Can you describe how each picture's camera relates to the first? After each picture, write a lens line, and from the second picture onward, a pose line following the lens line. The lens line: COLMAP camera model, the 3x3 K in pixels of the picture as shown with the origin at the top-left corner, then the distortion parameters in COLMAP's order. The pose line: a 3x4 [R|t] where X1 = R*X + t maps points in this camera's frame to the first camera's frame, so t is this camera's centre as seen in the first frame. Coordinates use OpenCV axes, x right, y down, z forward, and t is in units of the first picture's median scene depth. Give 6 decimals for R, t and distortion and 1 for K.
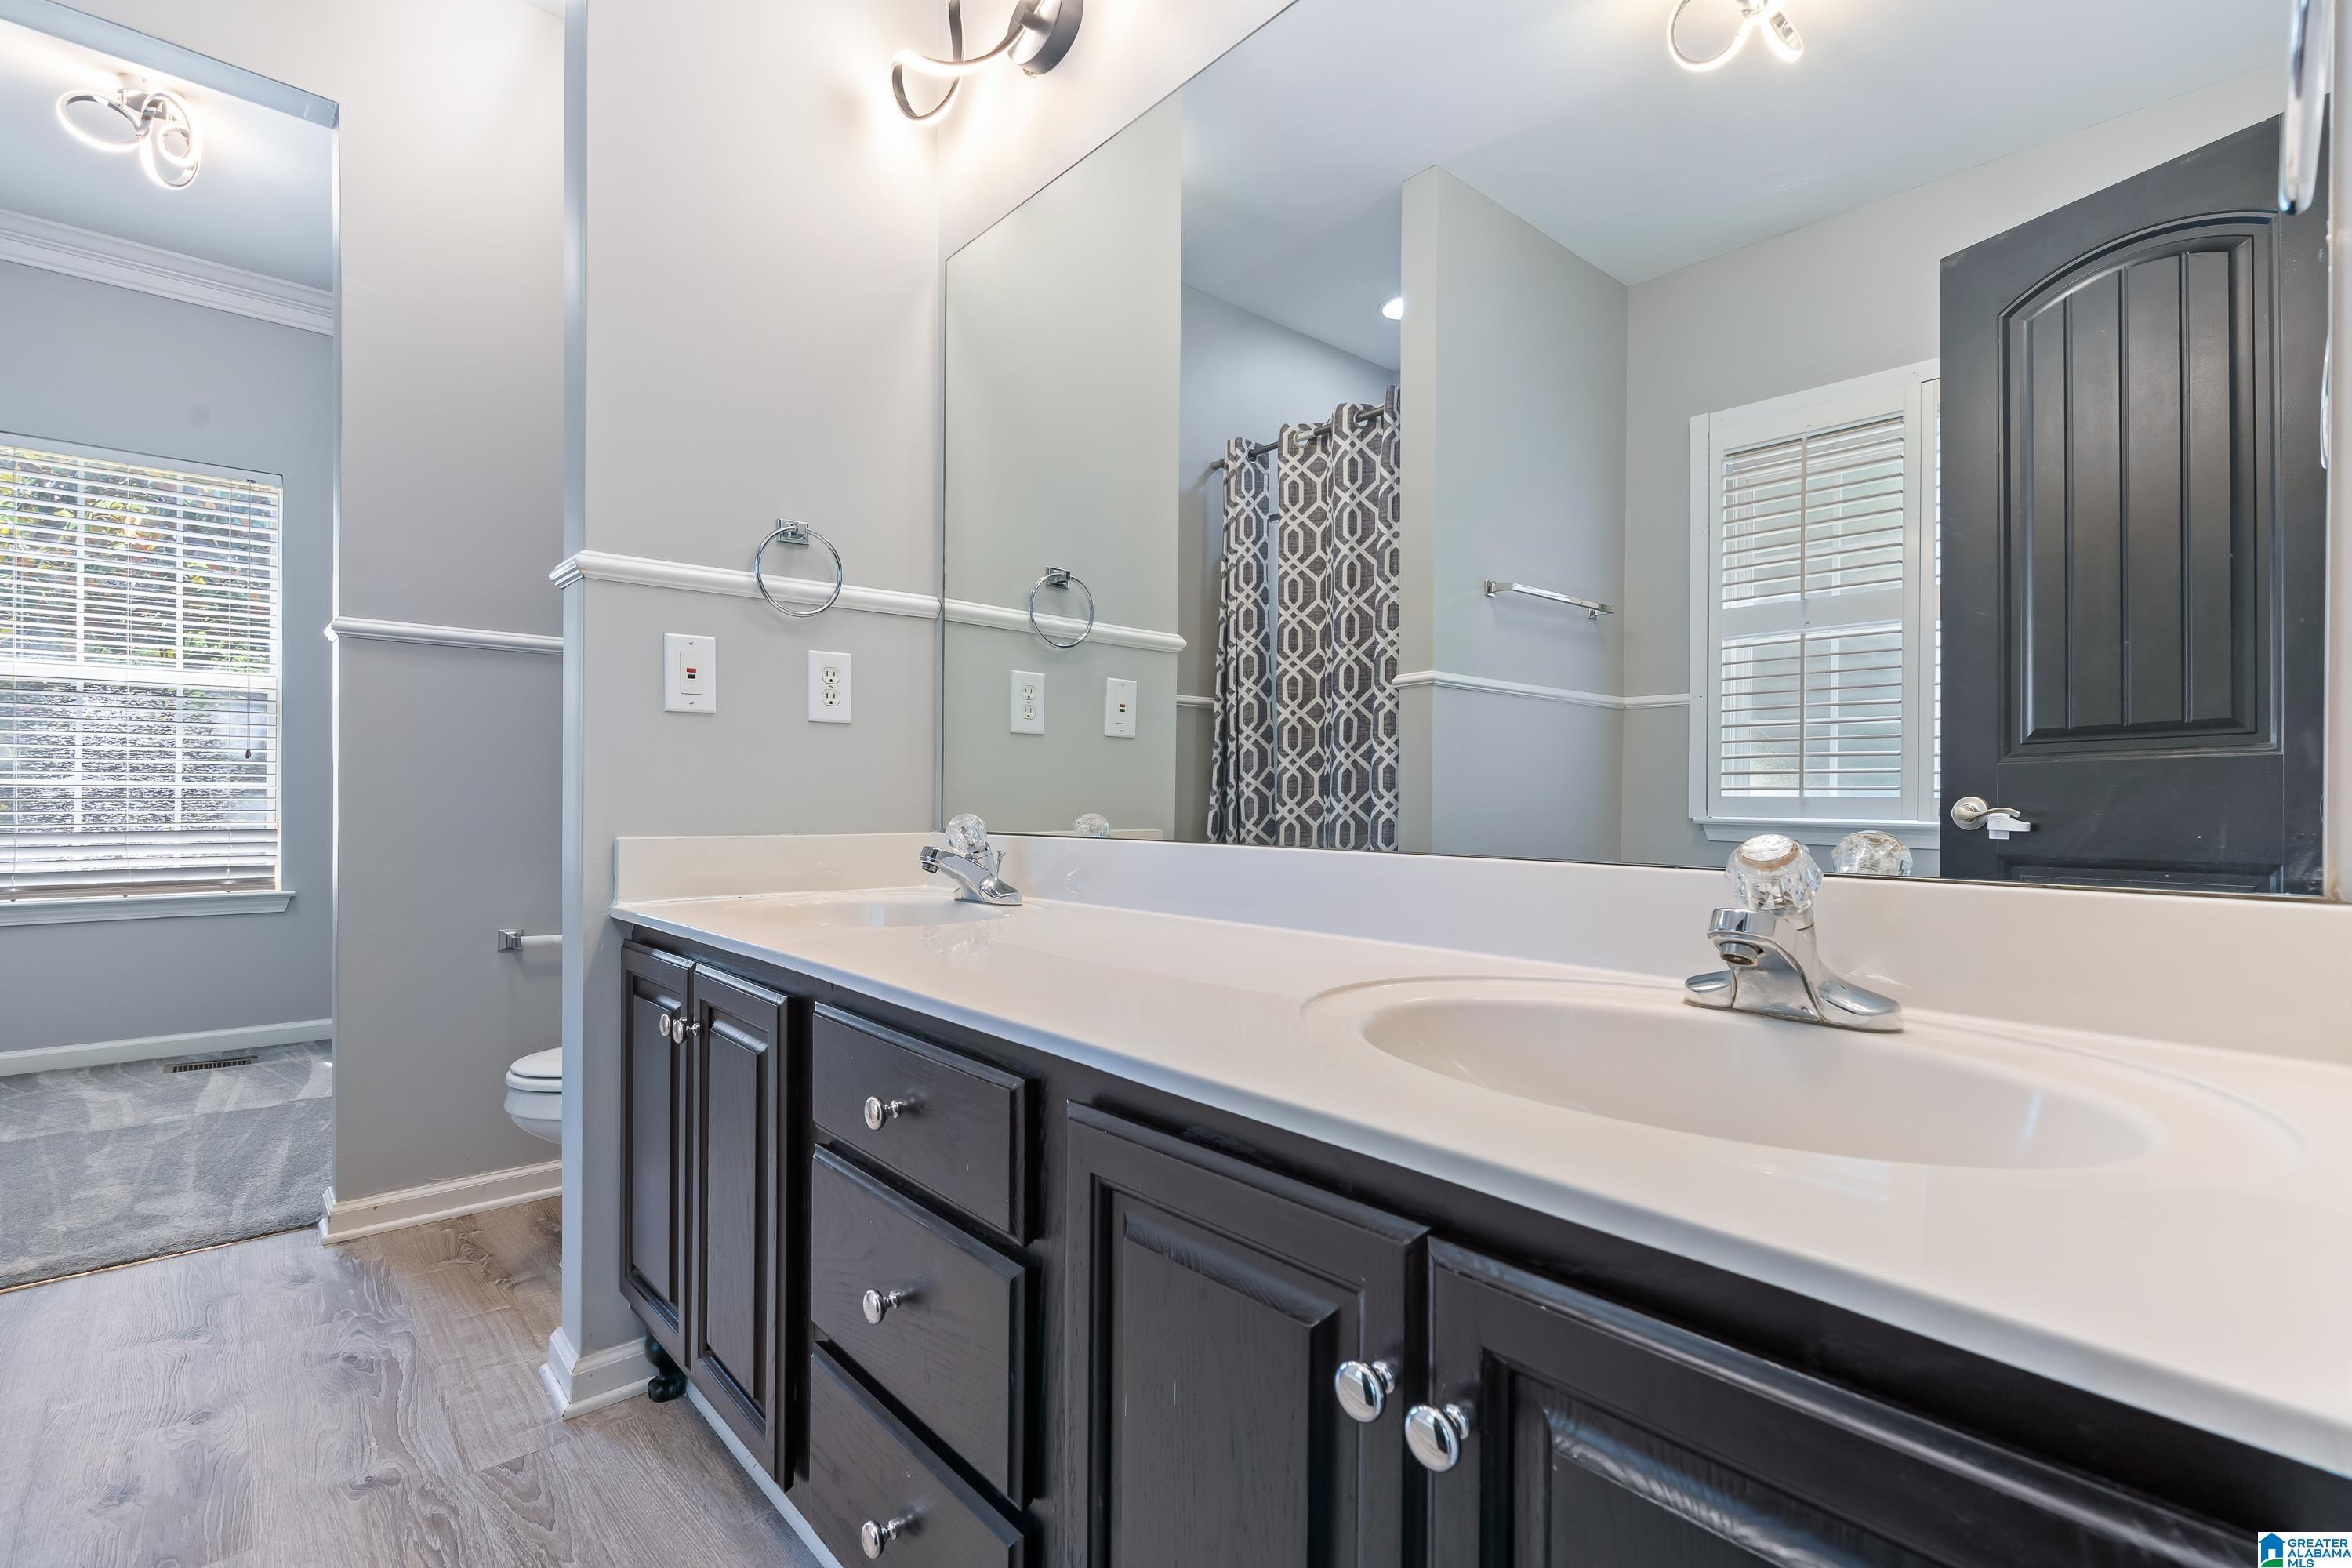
lens RADIAL K [[1067.8, 0, 1179.3], [0, 1067.8, 789.0], [0, 0, 1]] dist [-0.003352, 0.001904]
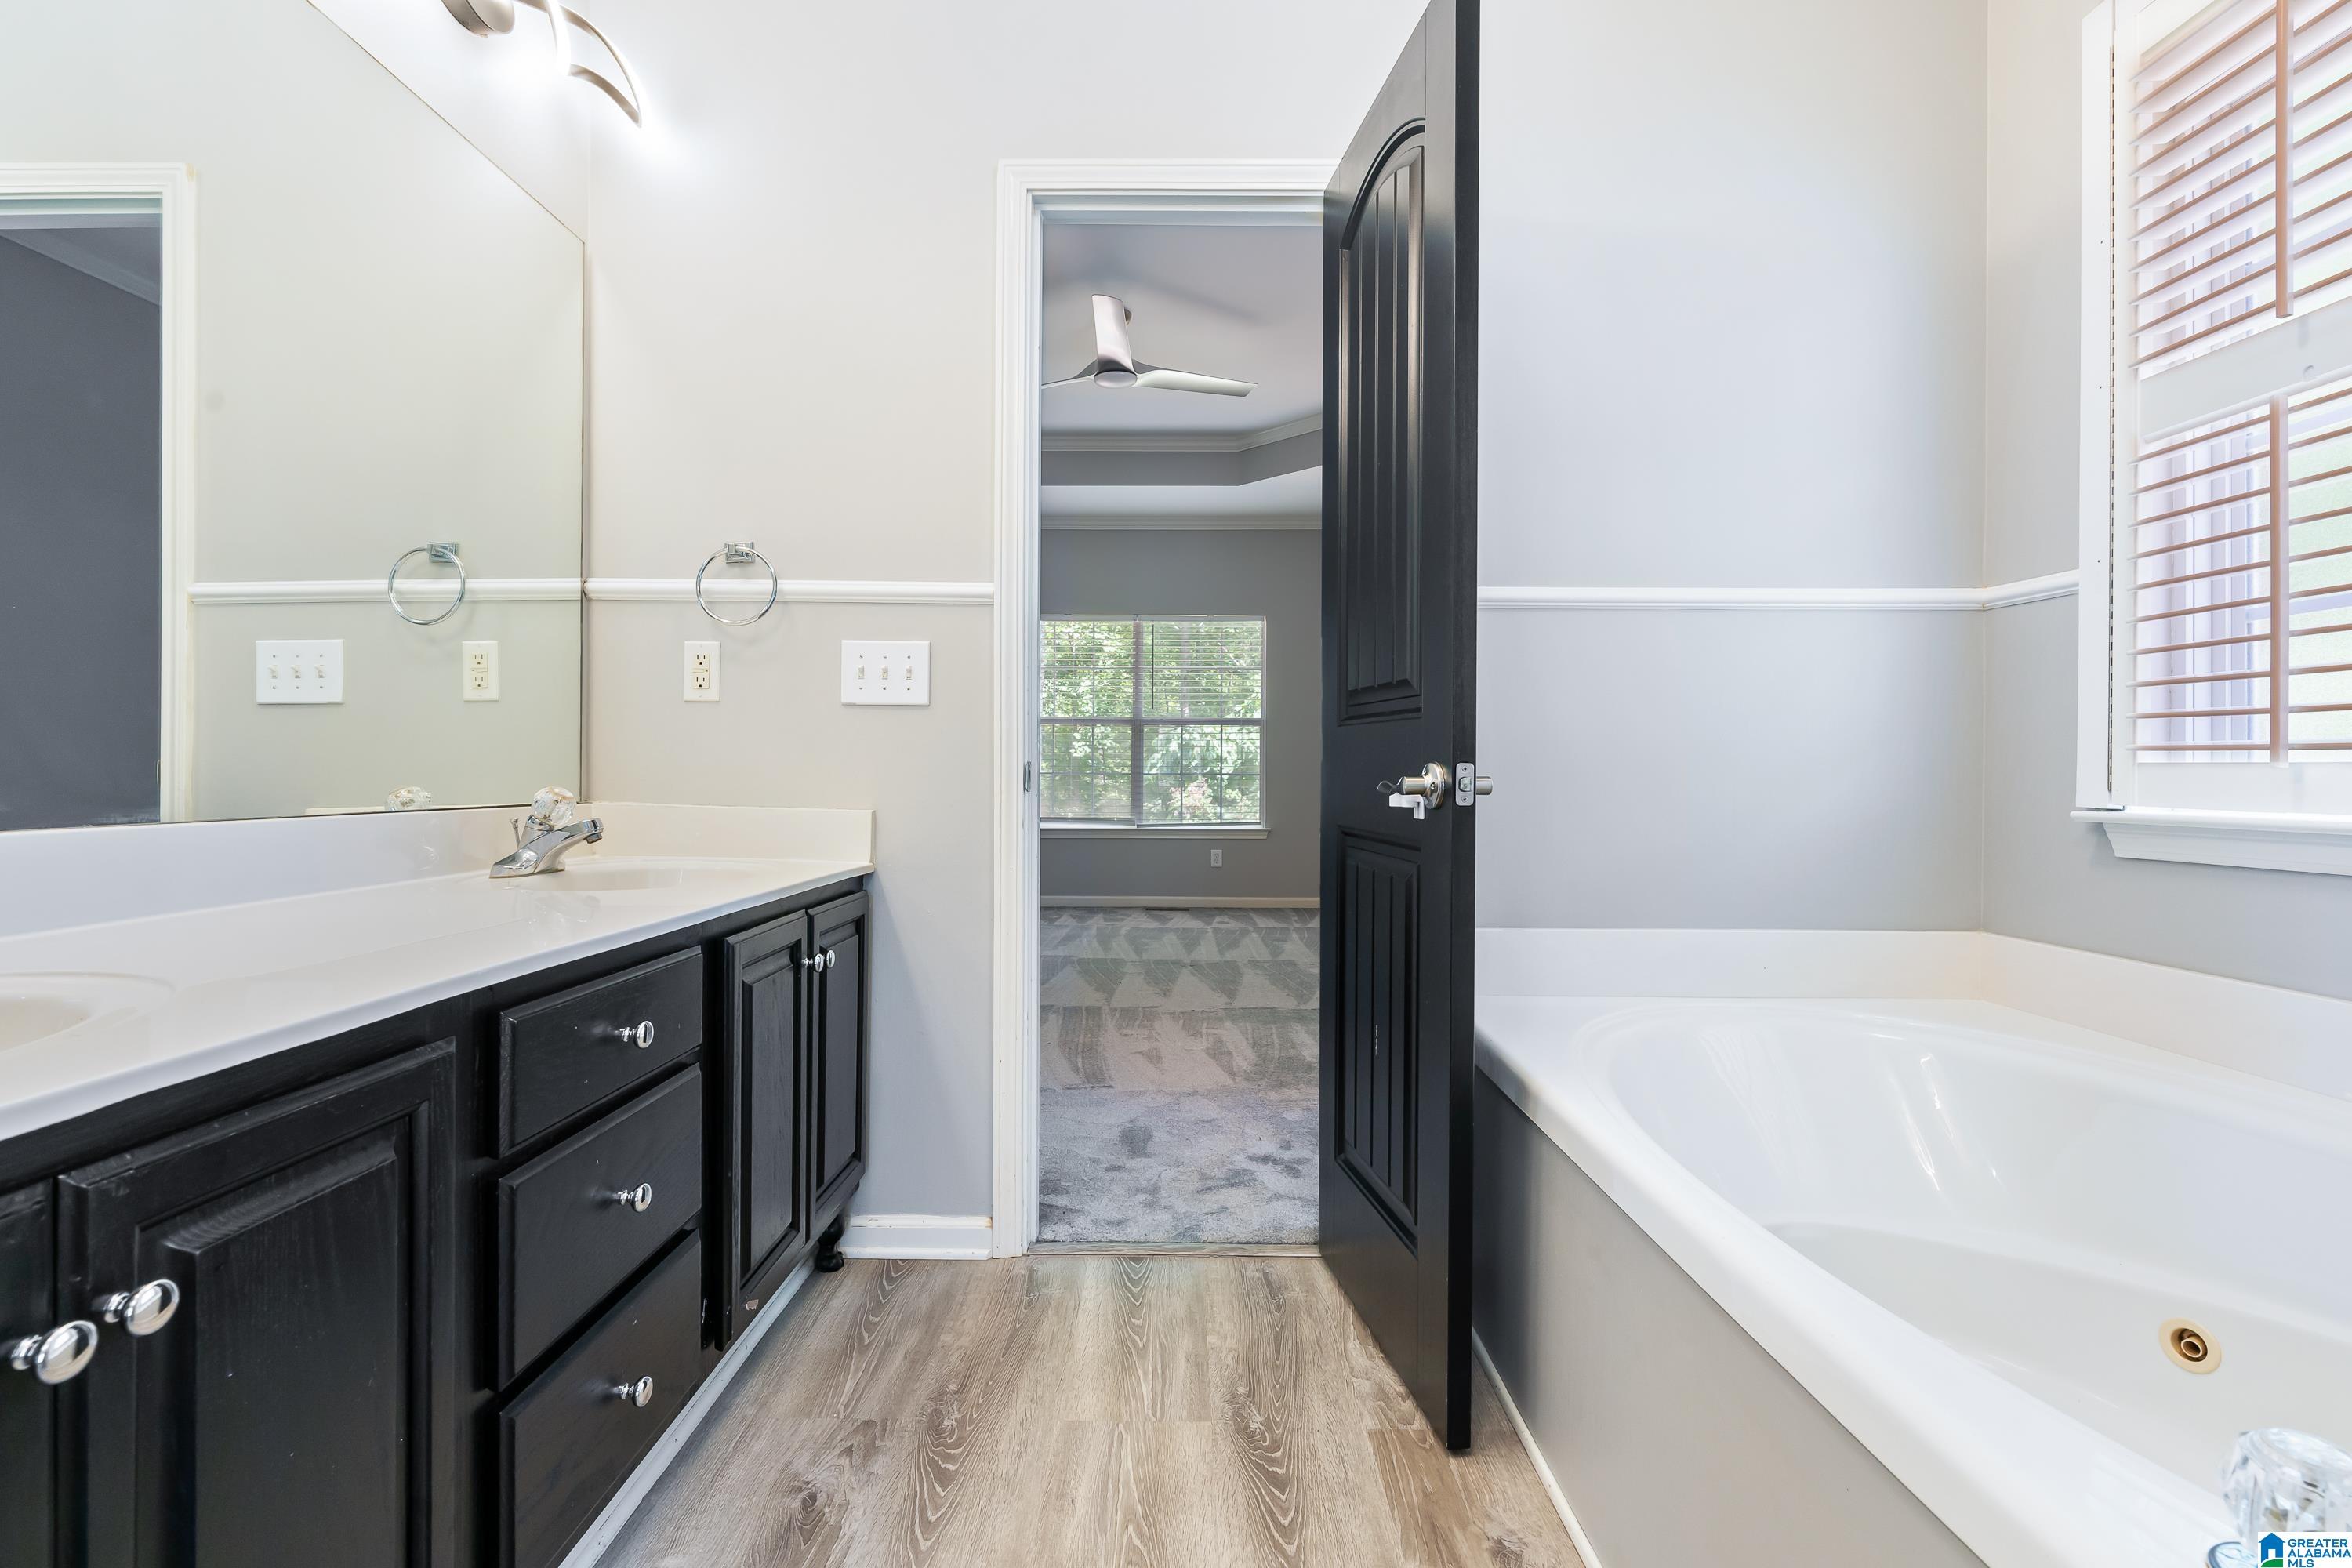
lens RADIAL K [[1067.8, 0, 1172.7], [0, 1067.8, 777.1], [0, 0, 1]] dist [-0.003352, 0.001904]
pose [[0.738750, -0.003395, -0.673971, 0.916071], [0.002397, 0.999994, -0.002410, 0.019870], [0.673975, 0.000164, 0.738754, 0.612992]]
